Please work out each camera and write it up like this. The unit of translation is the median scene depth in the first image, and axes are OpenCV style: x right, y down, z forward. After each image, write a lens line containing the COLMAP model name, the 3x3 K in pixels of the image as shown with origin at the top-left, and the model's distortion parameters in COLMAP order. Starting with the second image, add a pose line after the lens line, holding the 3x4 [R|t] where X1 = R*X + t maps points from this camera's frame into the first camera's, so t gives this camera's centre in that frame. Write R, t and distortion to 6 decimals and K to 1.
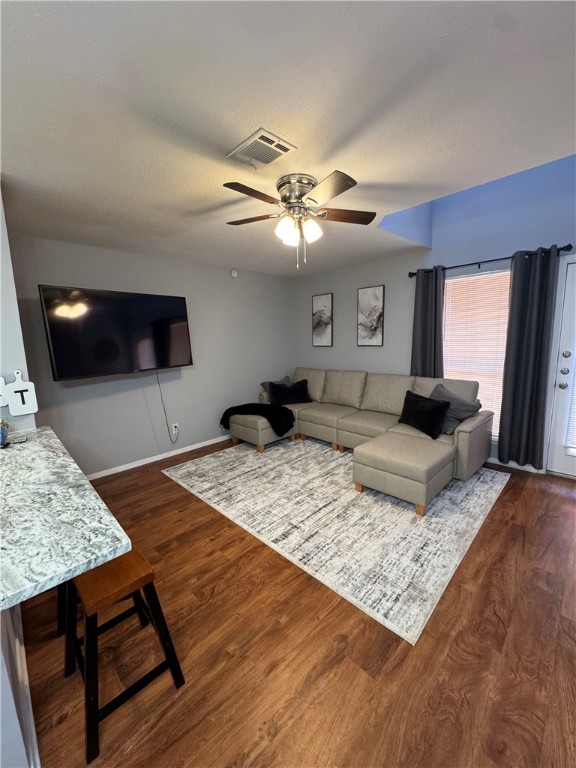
lens RADIAL K [[309.2, 0, 279.5], [0, 309.2, 385.3], [0, 0, 1]] dist [-0.004600, 0.000964]
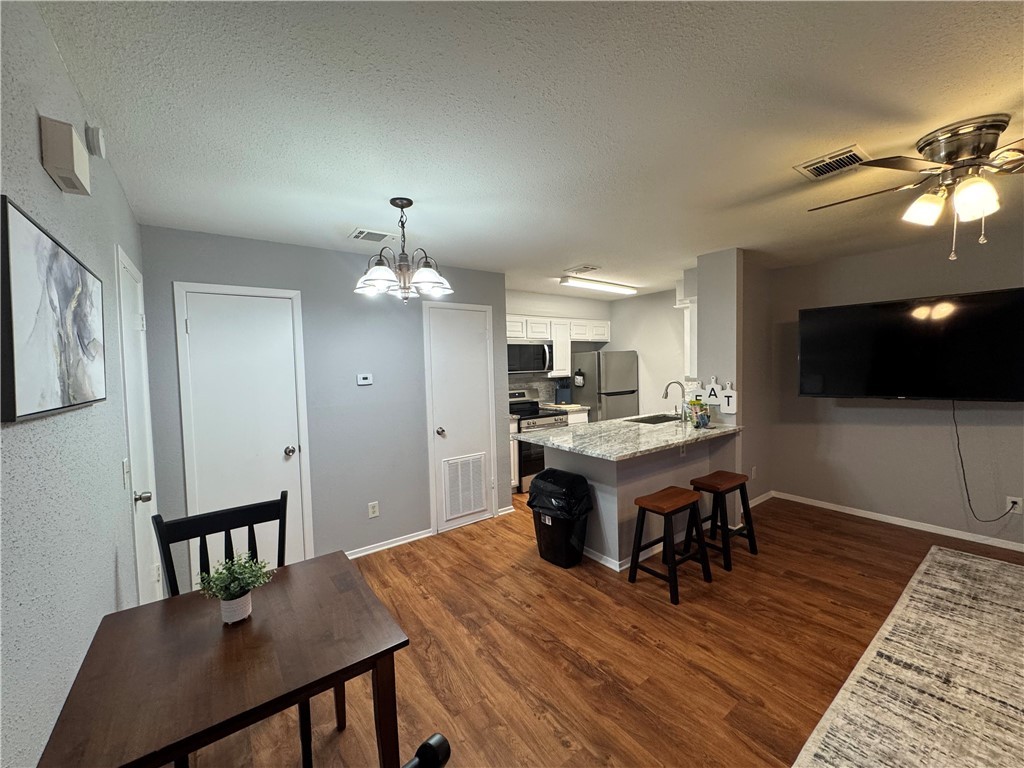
lens RADIAL K [[412.2, 0, 509.3], [0, 412.2, 383.1], [0, 0, 1]] dist [-0.004600, 0.000964]
pose [[-0.155520, 0.077281, -0.984805, 0.855283], [-0.122163, 0.987778, 0.096806, -0.074171], [0.980250, 0.135362, -0.144178, 0.200975]]
